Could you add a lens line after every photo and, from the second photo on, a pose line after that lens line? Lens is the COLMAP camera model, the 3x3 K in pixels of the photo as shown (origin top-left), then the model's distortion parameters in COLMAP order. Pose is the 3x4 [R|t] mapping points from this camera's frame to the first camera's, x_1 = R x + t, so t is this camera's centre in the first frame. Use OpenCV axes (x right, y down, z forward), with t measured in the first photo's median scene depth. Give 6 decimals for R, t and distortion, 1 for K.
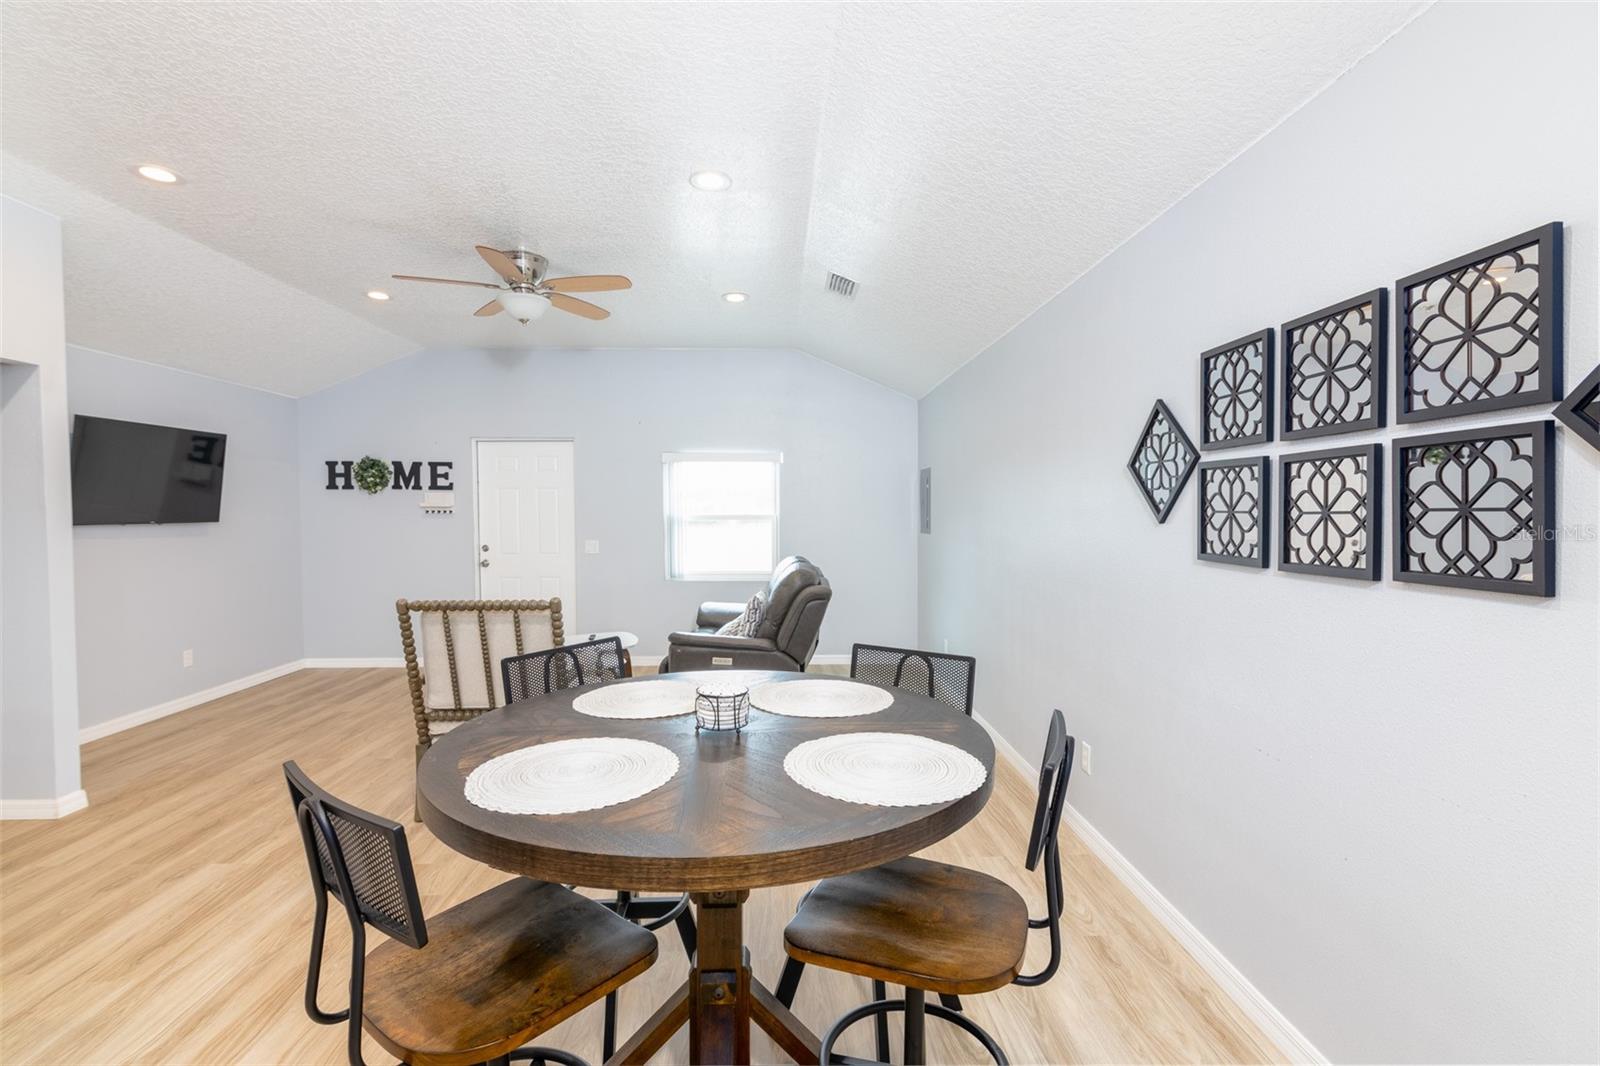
lens RADIAL K [[737.0, 0, 800.0], [0, 737.0, 533.0], [0, 0, 1]] dist [0.004843, 0.000153]
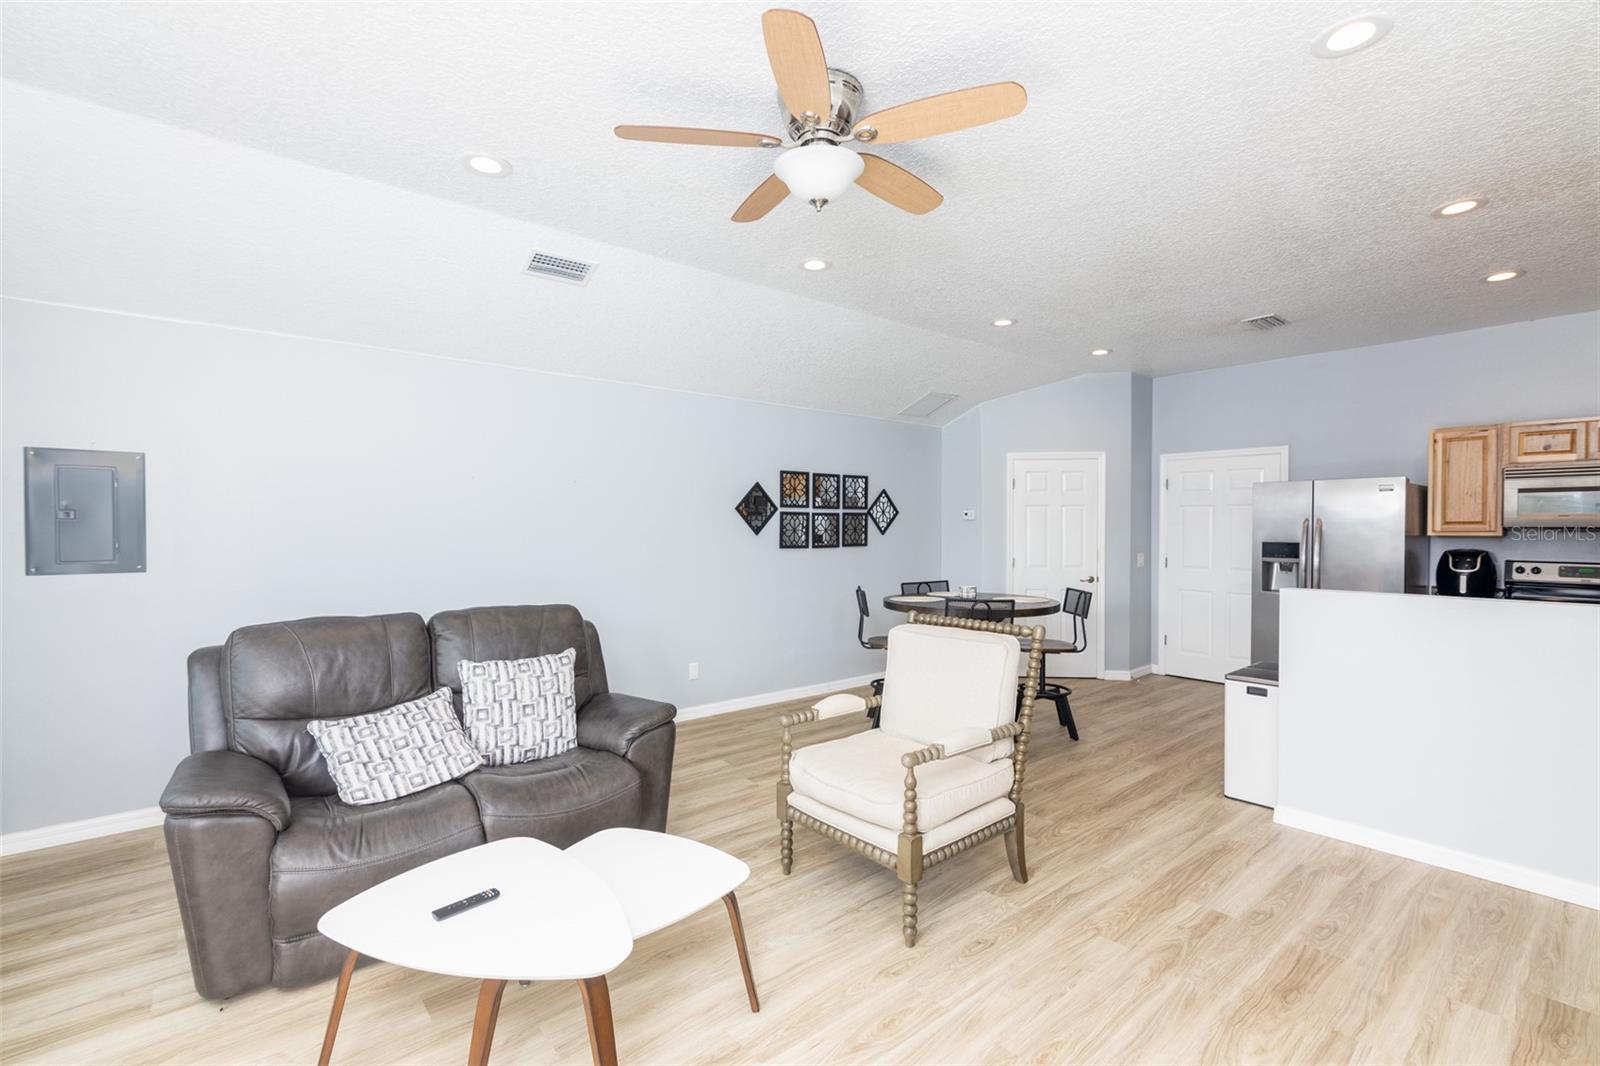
lens RADIAL K [[717.6, 0, 796.5], [0, 717.6, 525.1], [0, 0, 1]] dist [0.000327, -0.000370]
pose [[-0.618617, 0.010296, 0.785625, -1.486874], [0.027584, 0.999582, 0.008620, -0.065519], [-0.785209, 0.027003, -0.618642, 2.497911]]
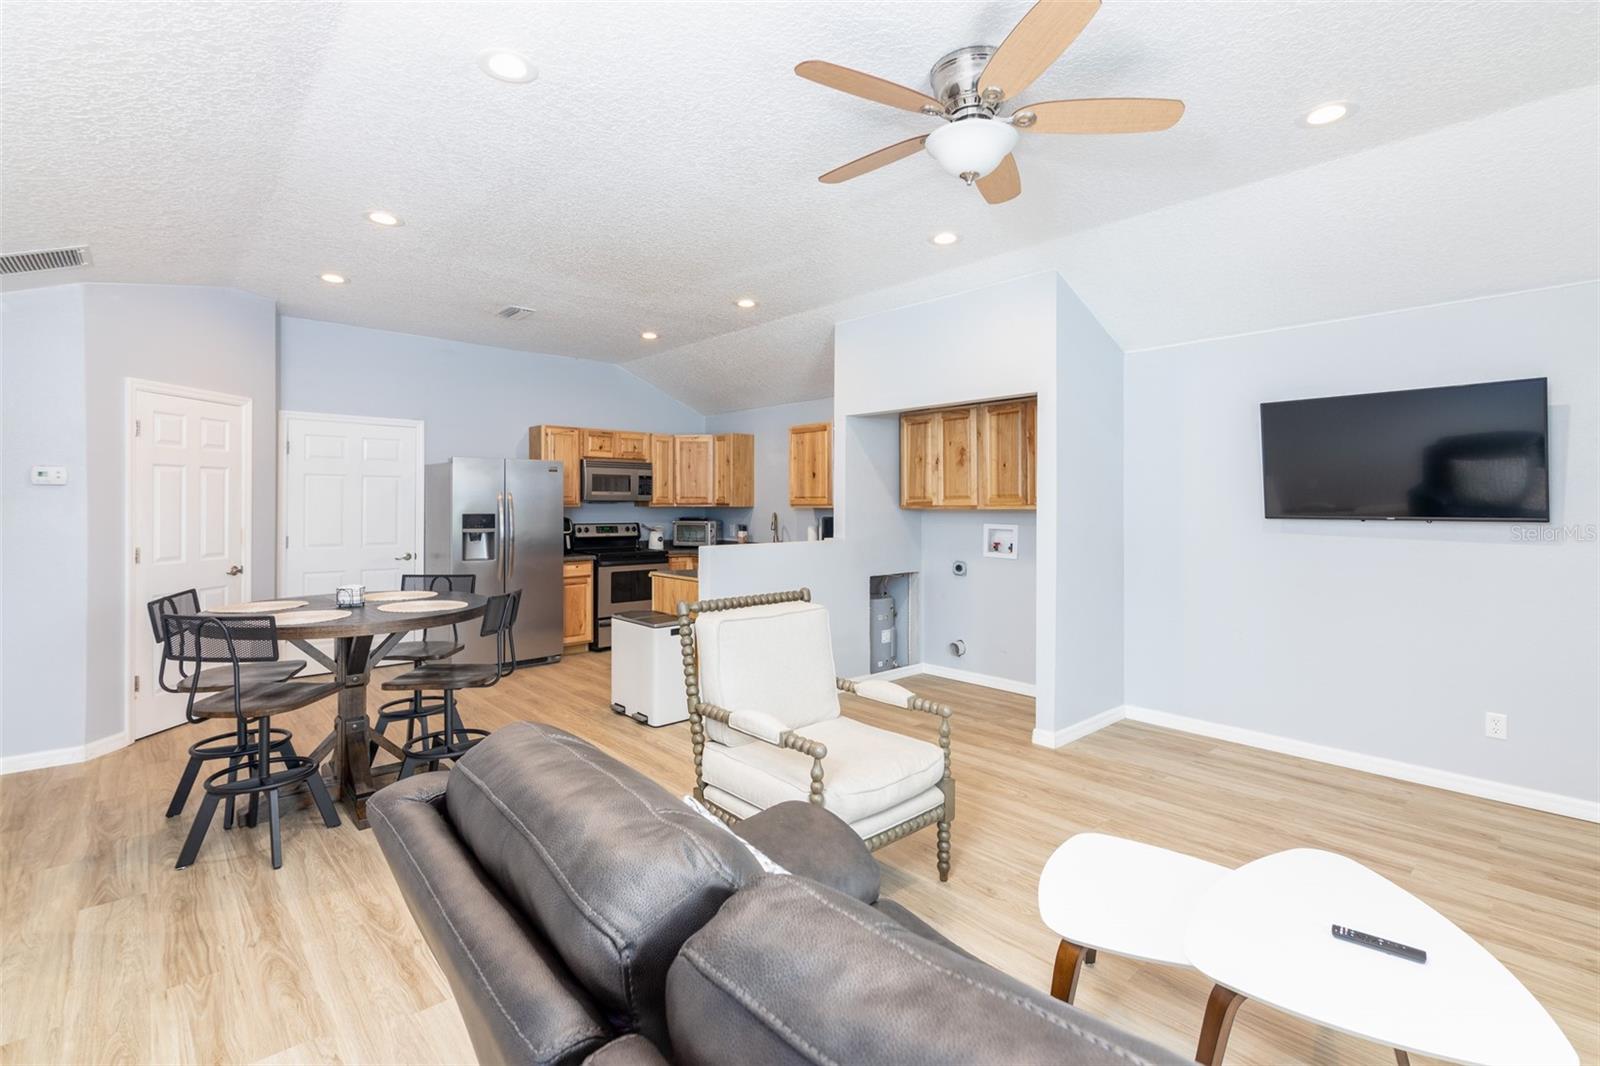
lens RADIAL K [[731.7, 0, 799.8], [0, 731.7, 508.9], [0, 0, 1]] dist [0.010093, 0.000188]
pose [[-0.764331, 0.011694, -0.644718, 0.171682], [-0.018526, 0.999025, 0.040084, -0.088789], [0.644558, 0.042581, -0.763368, 2.490463]]
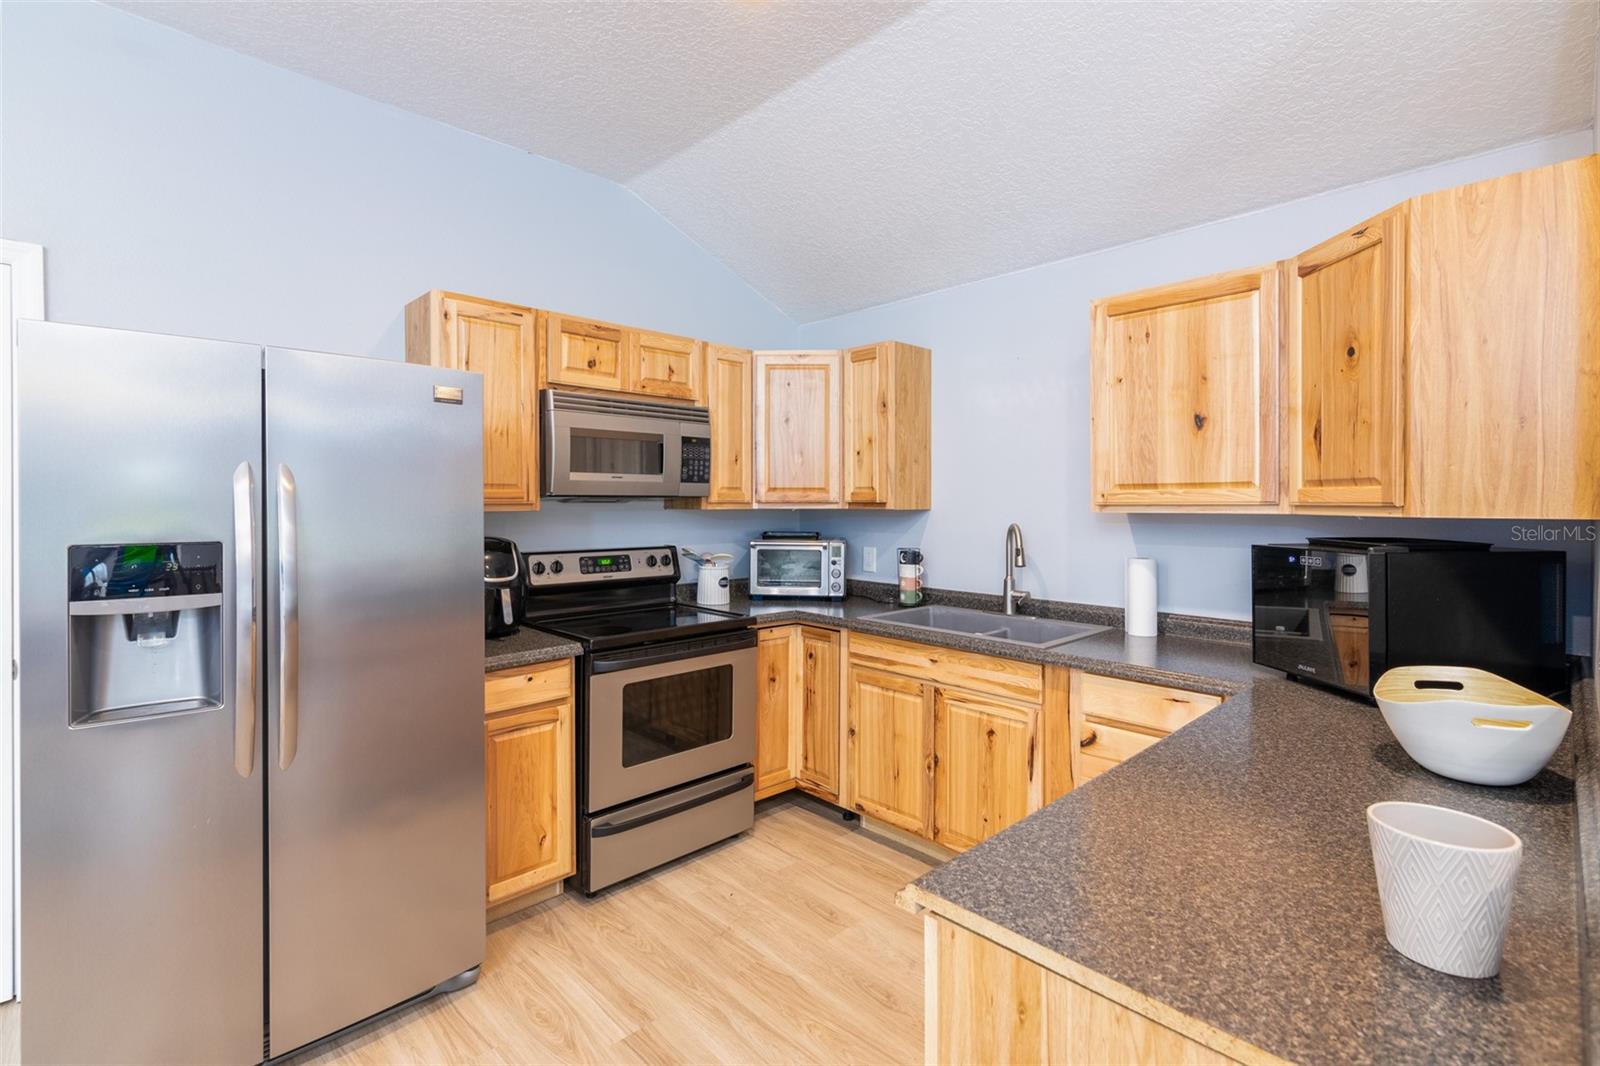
lens RADIAL K [[724.0, 0, 797.6], [0, 724.0, 516.0], [0, 0, 1]] dist [-0.002060, -0.000500]
pose [[-0.744292, 0.021374, -0.667512, -0.627744], [-0.017629, 0.998511, 0.051630, -0.018448], [0.667621, 0.050195, -0.742807, 0.714283]]
